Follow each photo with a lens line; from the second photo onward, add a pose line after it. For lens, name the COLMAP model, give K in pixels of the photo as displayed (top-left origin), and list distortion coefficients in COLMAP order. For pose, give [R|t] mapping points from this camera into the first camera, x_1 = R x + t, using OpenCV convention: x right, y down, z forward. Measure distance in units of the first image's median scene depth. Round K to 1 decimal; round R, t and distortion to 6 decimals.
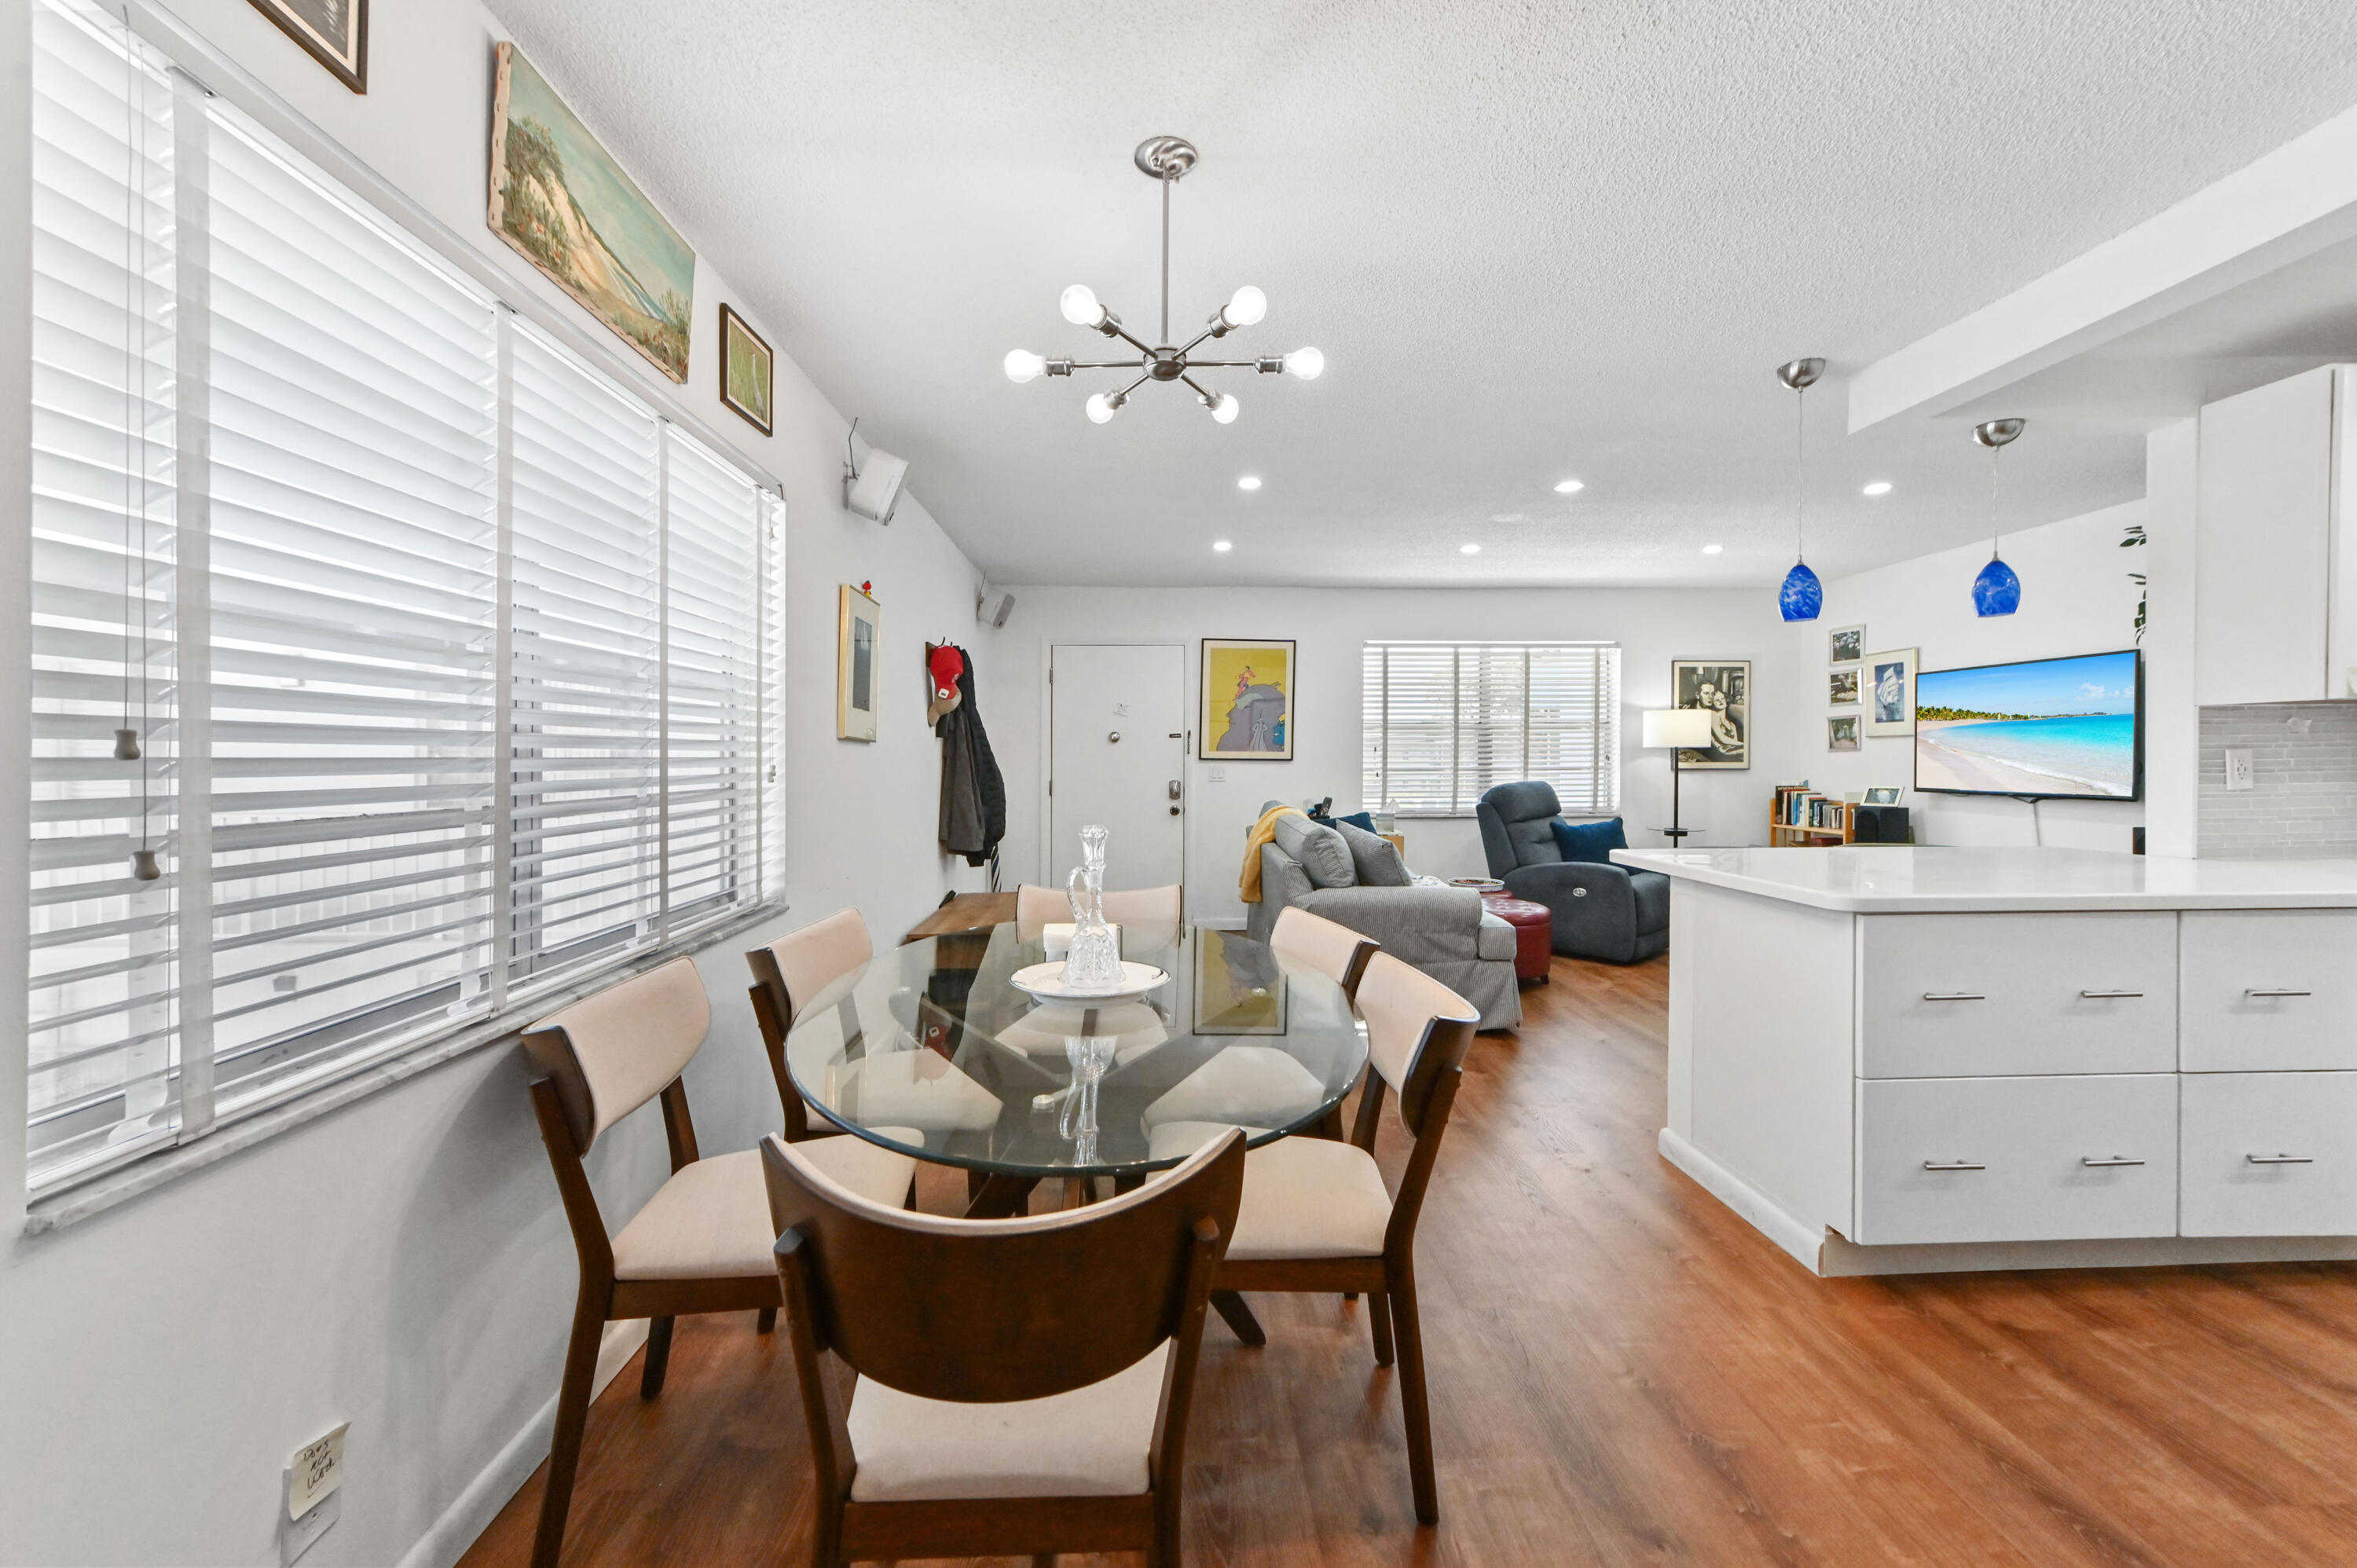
lens RADIAL K [[905.0, 0, 1177.3], [0, 905.0, 762.9], [0, 0, 1]] dist [0.001775, 0.000277]
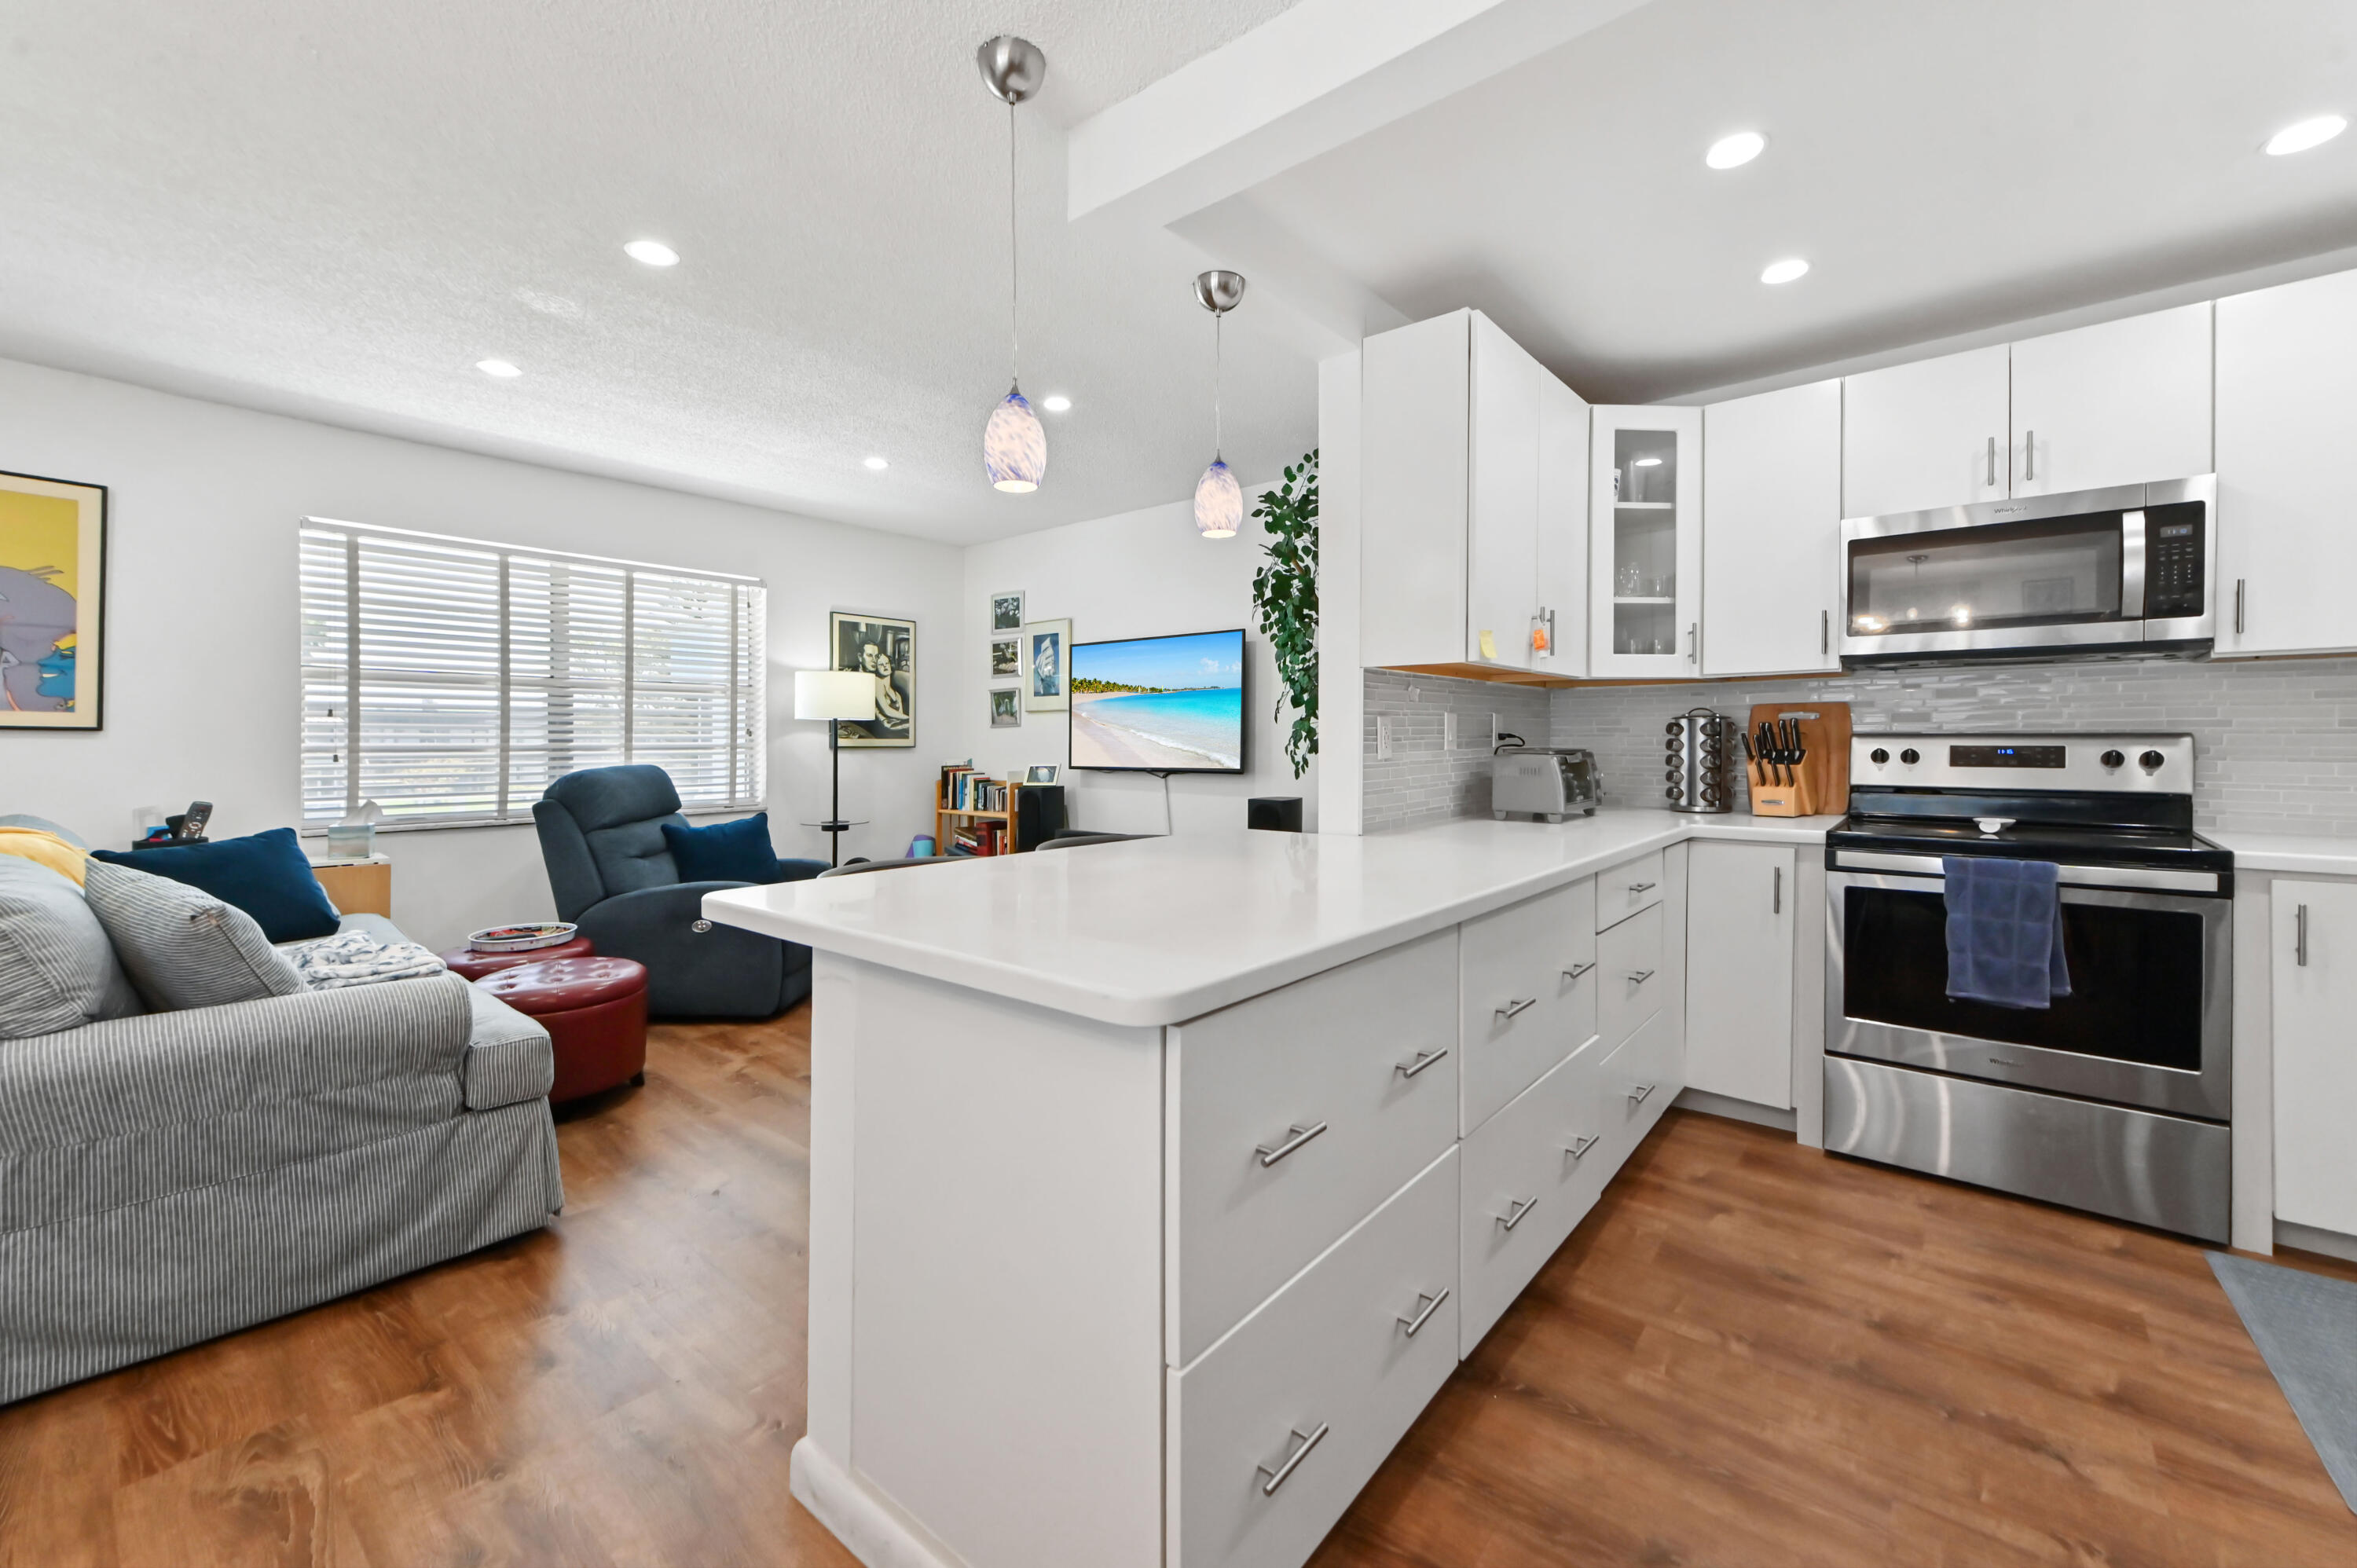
lens RADIAL K [[939.5, 0, 1189.1], [0, 939.5, 749.2], [0, 0, 1]] dist [-0.000877, 0.000015]
pose [[0.654991, -0.003902, 0.755627, 0.132260], [0.001653, 0.999992, 0.003732, 0.006384], [-0.755635, -0.001195, 0.654992, 0.226905]]
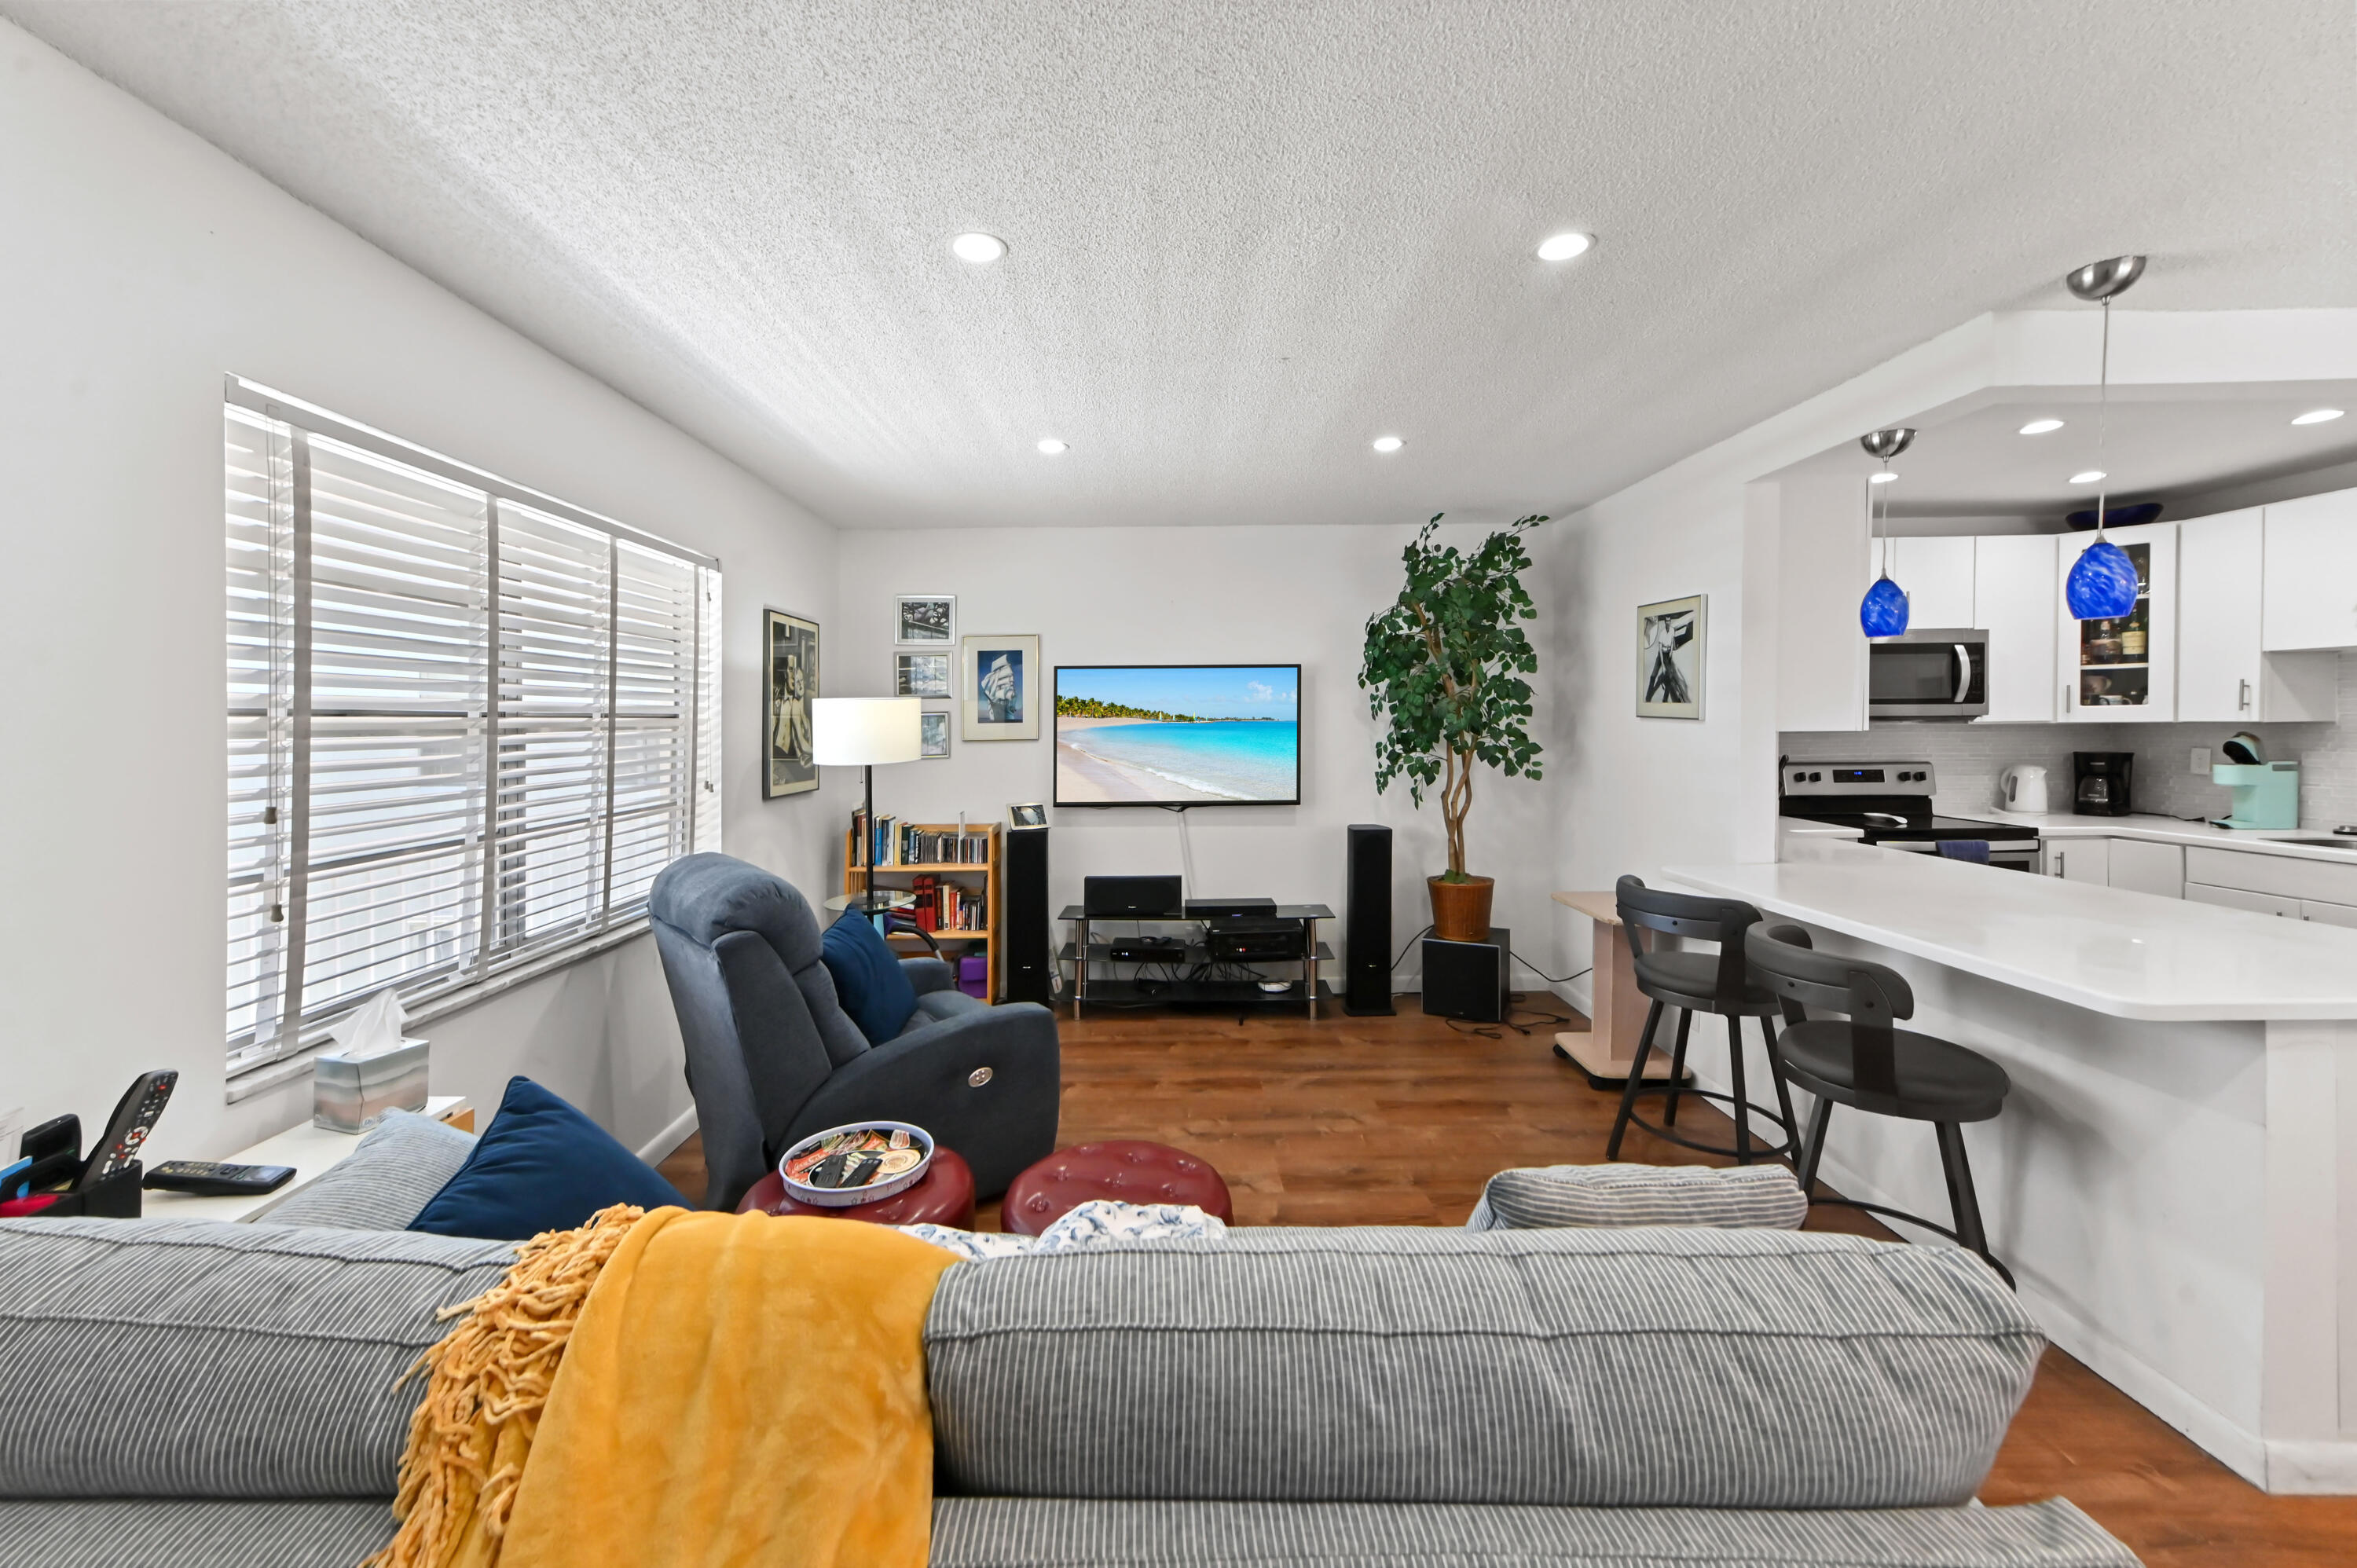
lens RADIAL K [[936.0, 0, 1144.3], [0, 936.0, 743.4], [0, 0, 1]] dist [0.003735, 0.006429]
pose [[0.013529, -0.018319, 0.999741, -0.044767], [0.014996, 0.999723, 0.018116, -0.036654], [-0.999796, 0.014747, 0.013800, 0.792334]]
